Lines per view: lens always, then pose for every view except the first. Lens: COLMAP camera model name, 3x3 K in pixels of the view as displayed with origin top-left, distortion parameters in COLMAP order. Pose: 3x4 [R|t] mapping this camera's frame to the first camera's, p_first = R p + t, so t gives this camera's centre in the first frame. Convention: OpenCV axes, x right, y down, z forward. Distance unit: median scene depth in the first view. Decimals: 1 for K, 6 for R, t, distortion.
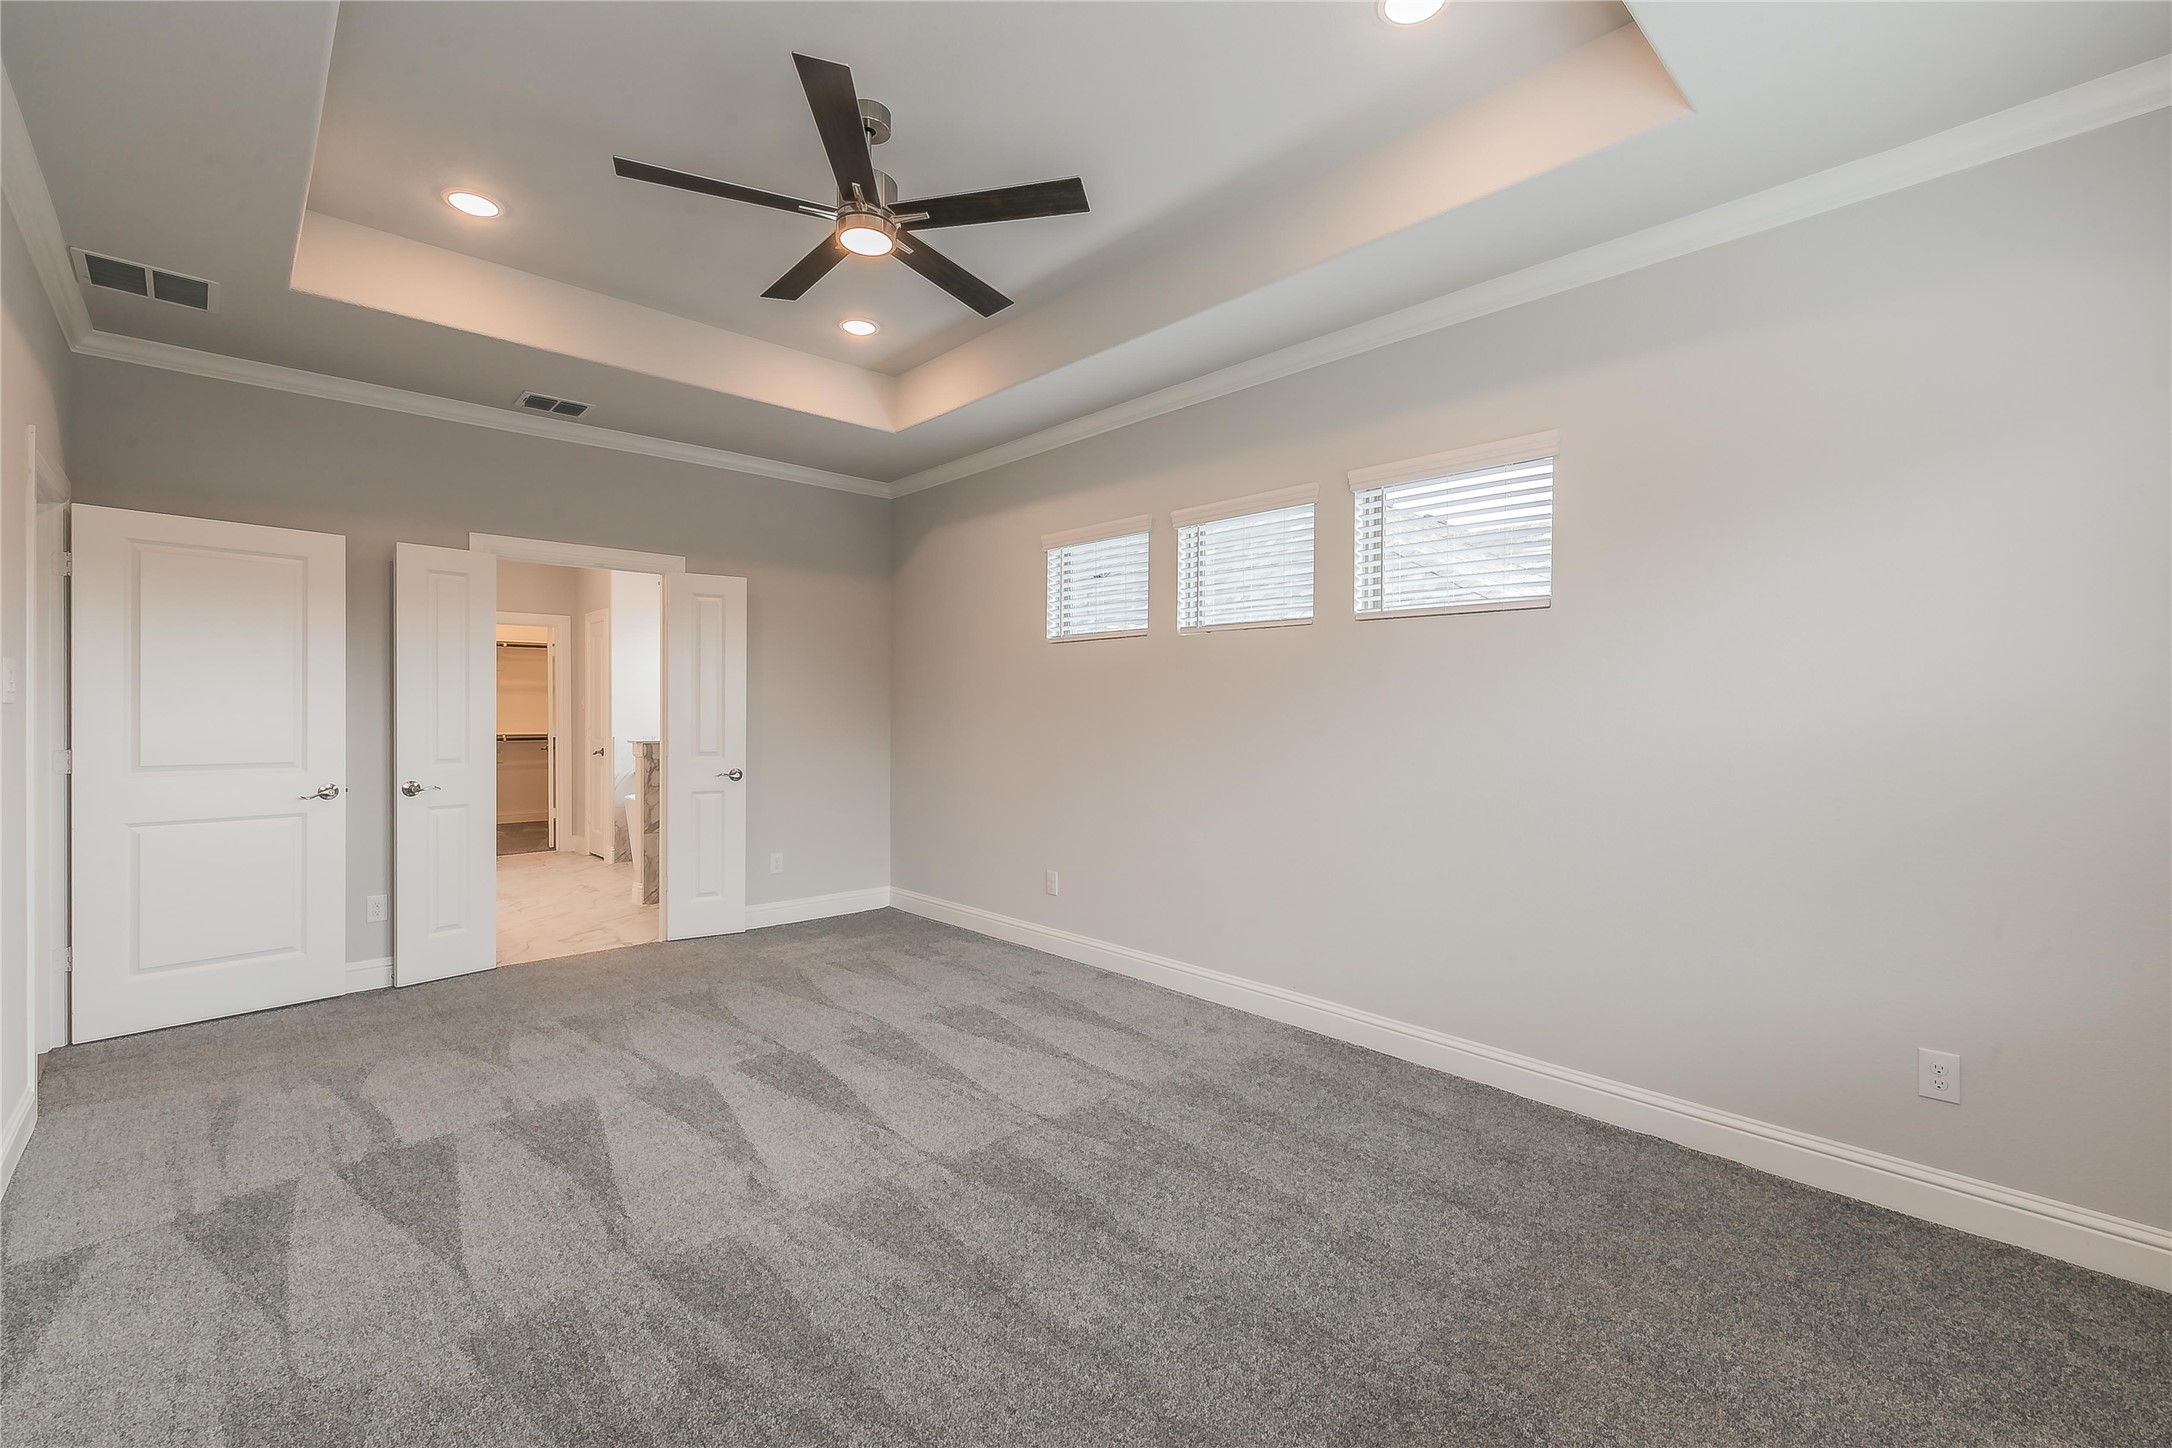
lens RADIAL K [[944.7, 0, 1100.9], [0, 944.7, 723.1], [0, 0, 1]] dist [0.007179, -0.000529]
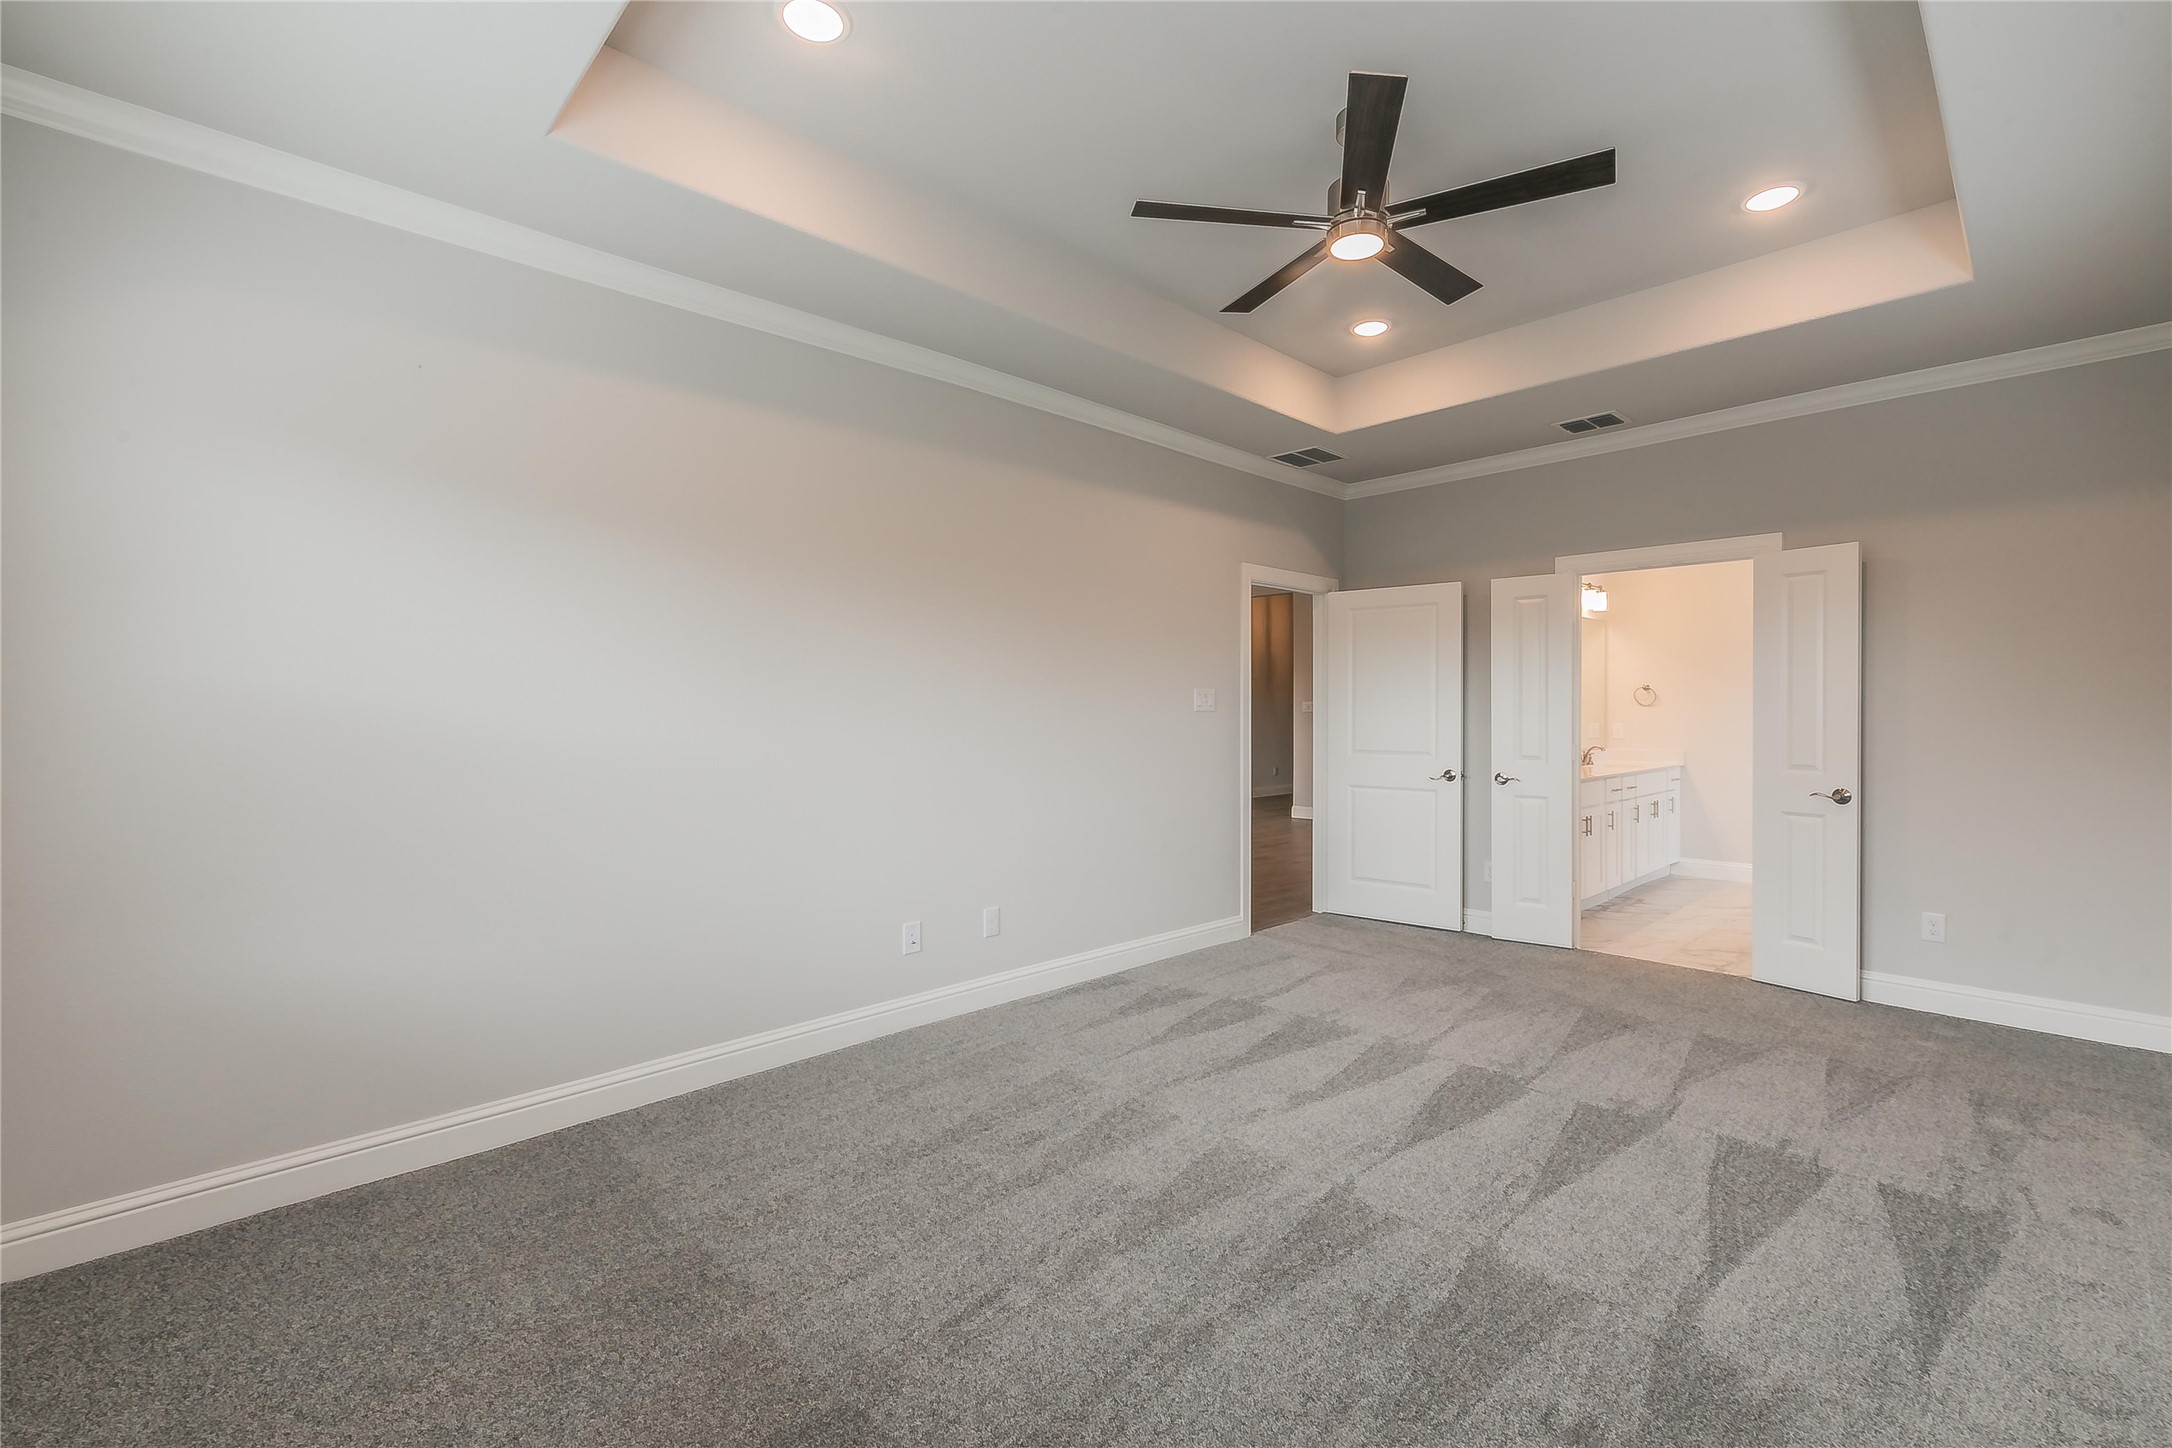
lens RADIAL K [[944.7, 0, 1099.1], [0, 944.7, 717.4], [0, 0, 1]] dist [0.007179, -0.000529]
pose [[0.003691, -0.000753, -0.999993, 0.588364], [-0.012128, 0.999926, -0.000798, -0.003131], [0.999920, 0.012131, 0.003682, 0.572018]]
